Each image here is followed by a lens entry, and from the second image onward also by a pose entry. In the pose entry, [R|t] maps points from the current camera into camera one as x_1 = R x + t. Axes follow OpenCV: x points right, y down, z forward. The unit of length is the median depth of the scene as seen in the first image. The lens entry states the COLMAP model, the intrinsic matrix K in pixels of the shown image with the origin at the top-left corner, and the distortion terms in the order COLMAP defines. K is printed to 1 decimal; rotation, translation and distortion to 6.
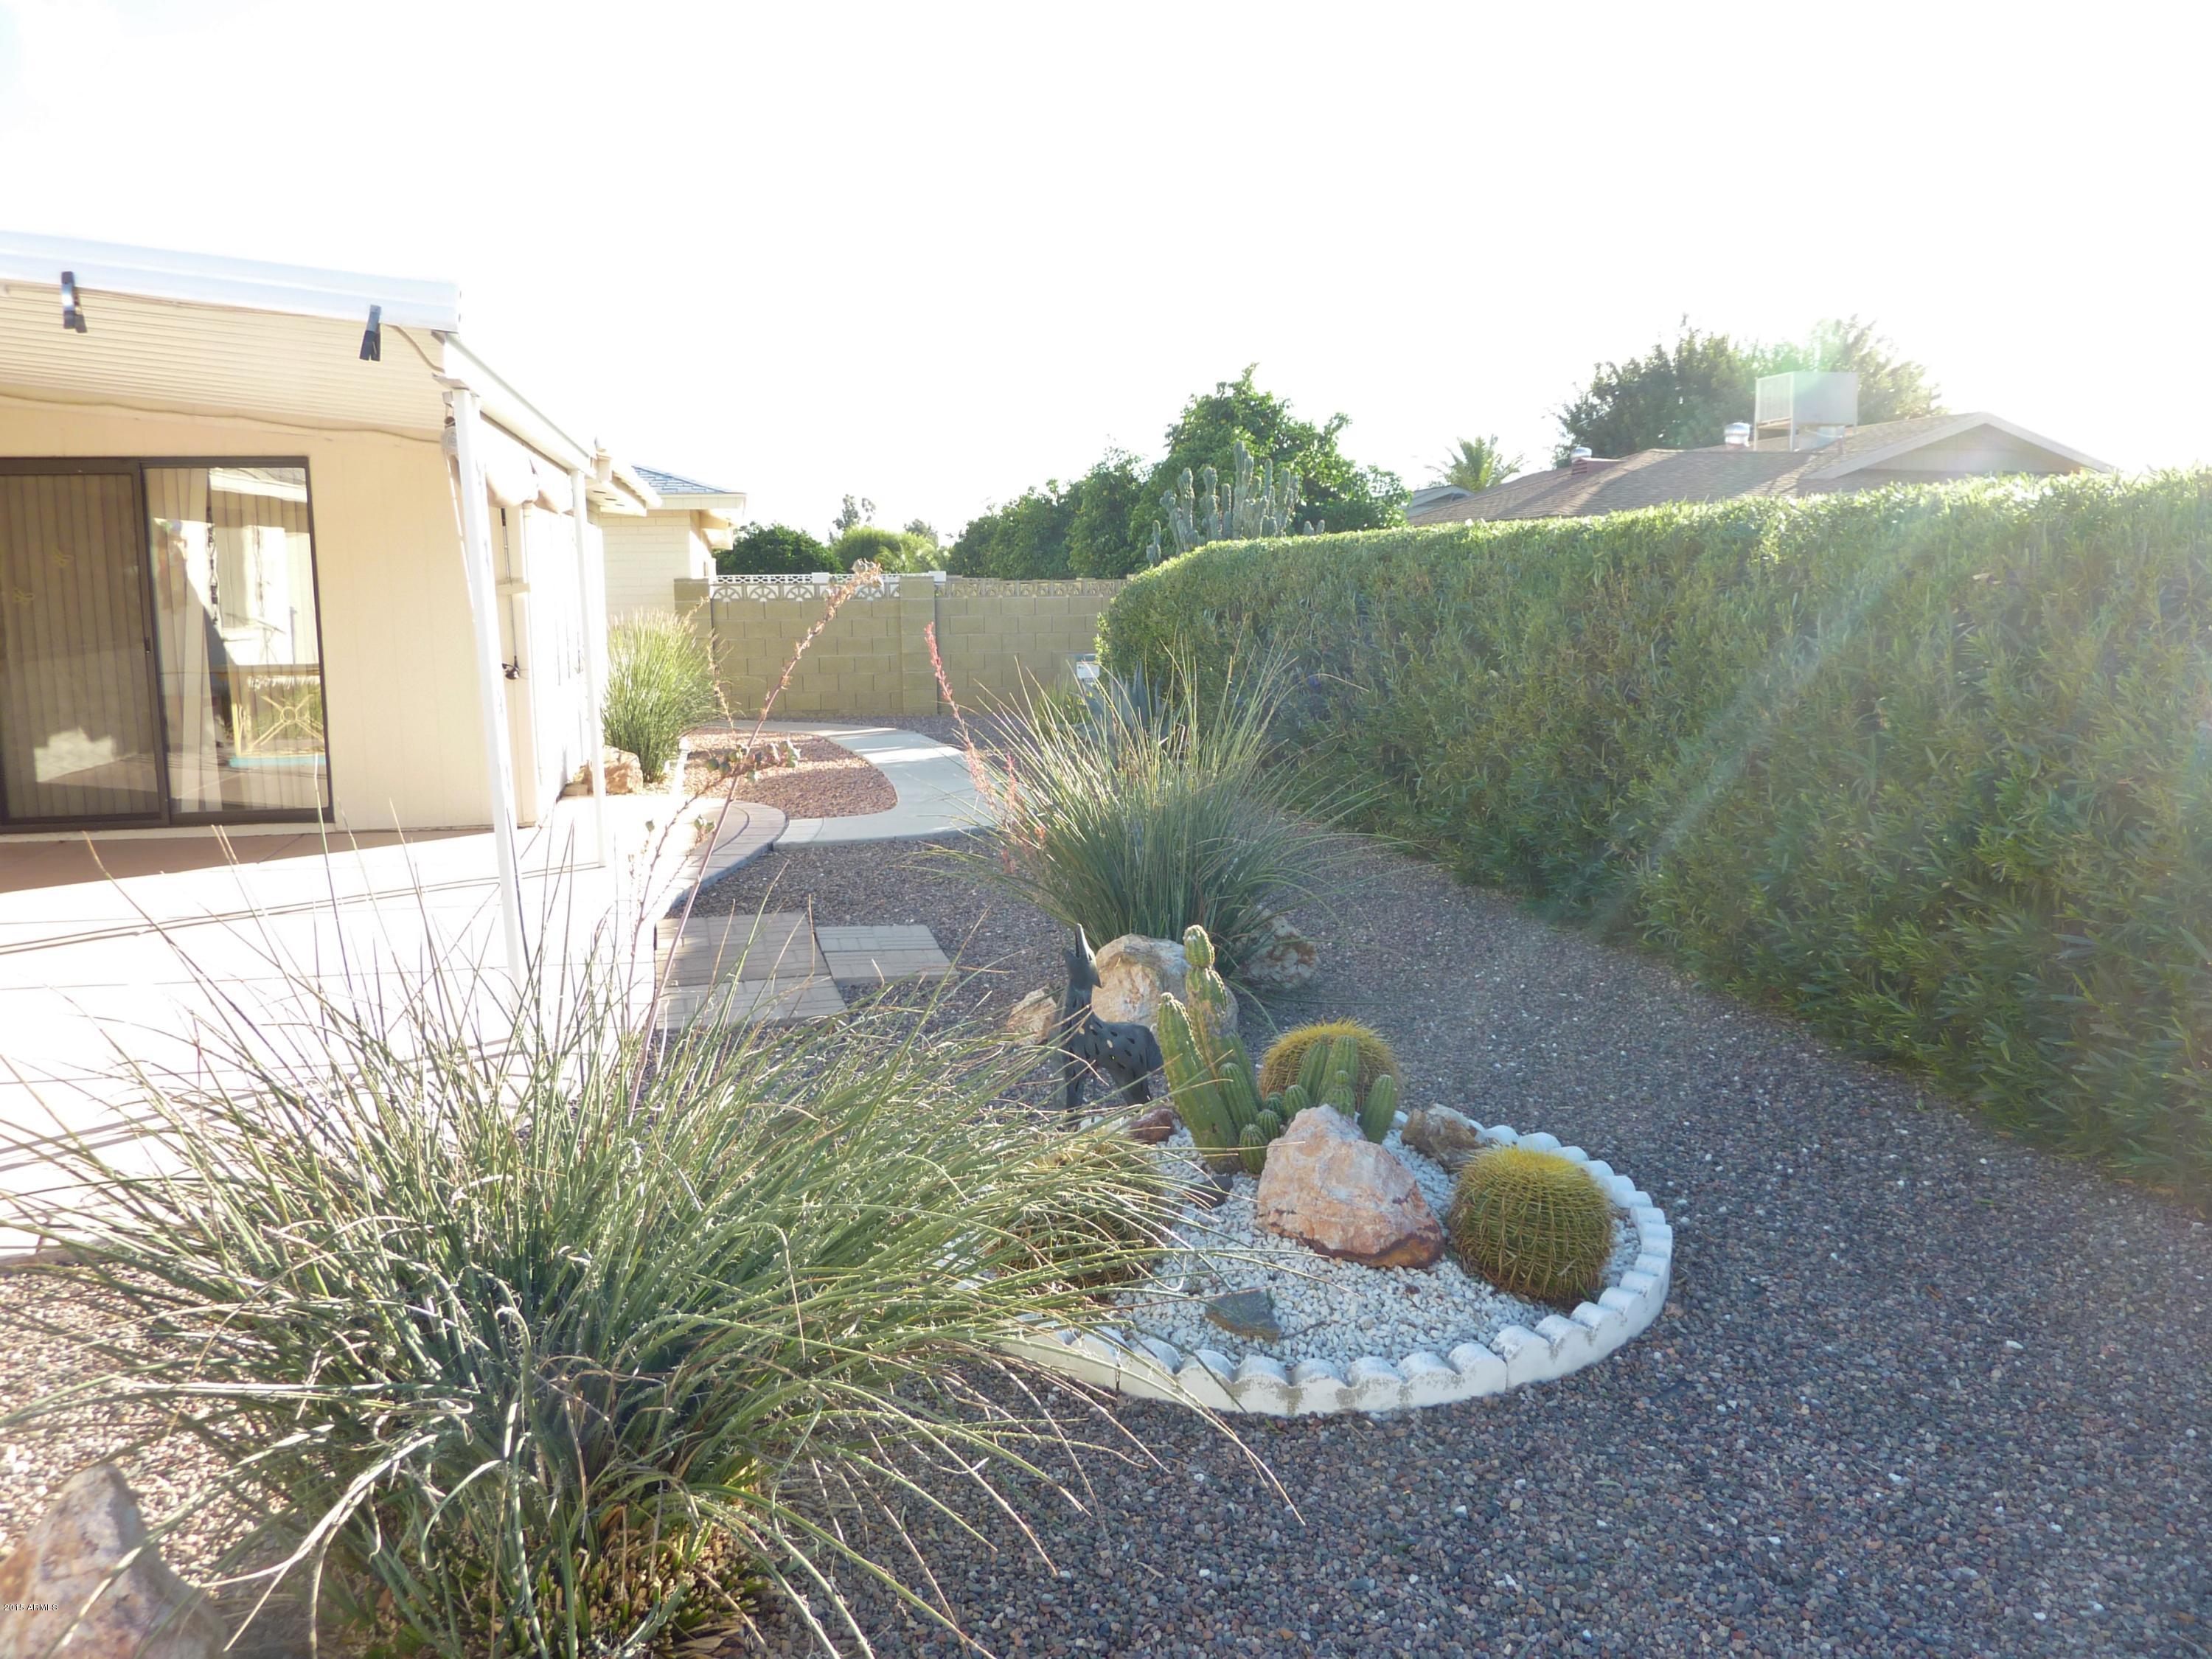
lens RADIAL K [[1669.6, 0, 1105.0], [0, 1669.6, 819.3], [0, 0, 1]] dist [-0.031771, -0.007307]
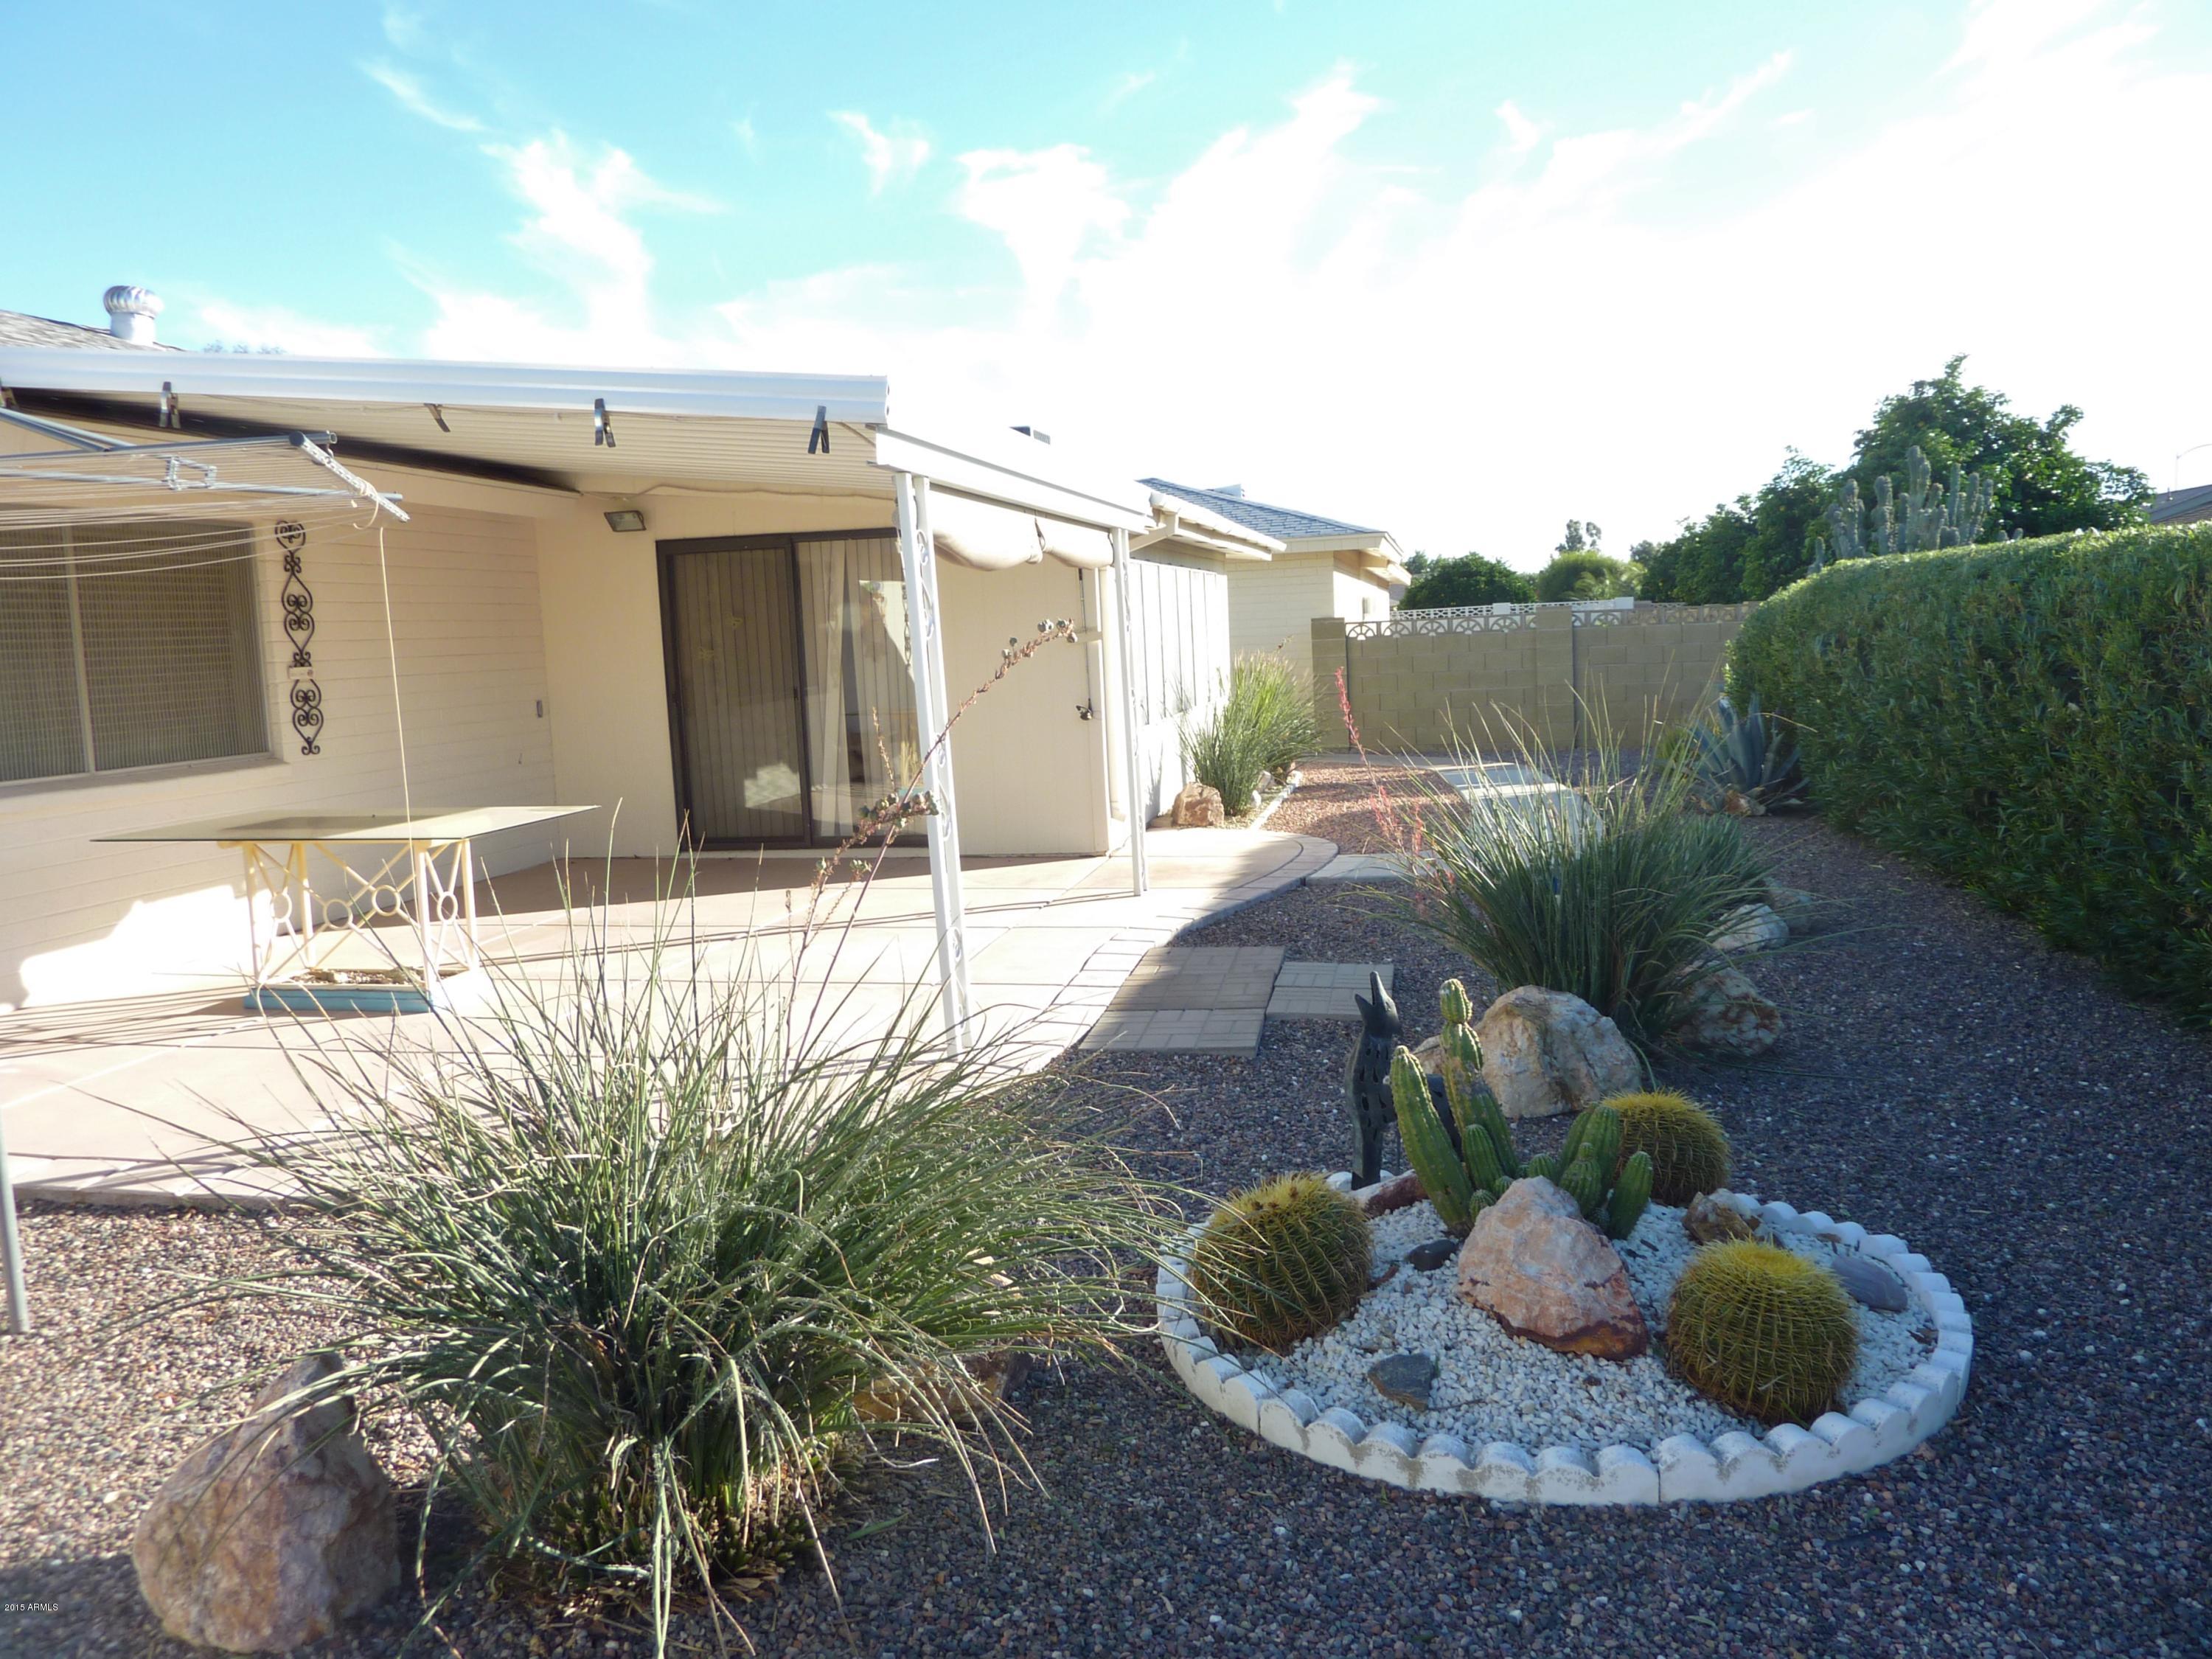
lens RADIAL K [[1672.8, 0, 1097.4], [0, 1672.8, 814.5], [0, 0, 1]] dist [-0.026686, -0.005061]
pose [[0.912992, 0.014424, -0.407722, 0.180565], [-0.023272, 0.999589, -0.016751, -0.007979], [0.407313, 0.024783, 0.912952, 0.014576]]
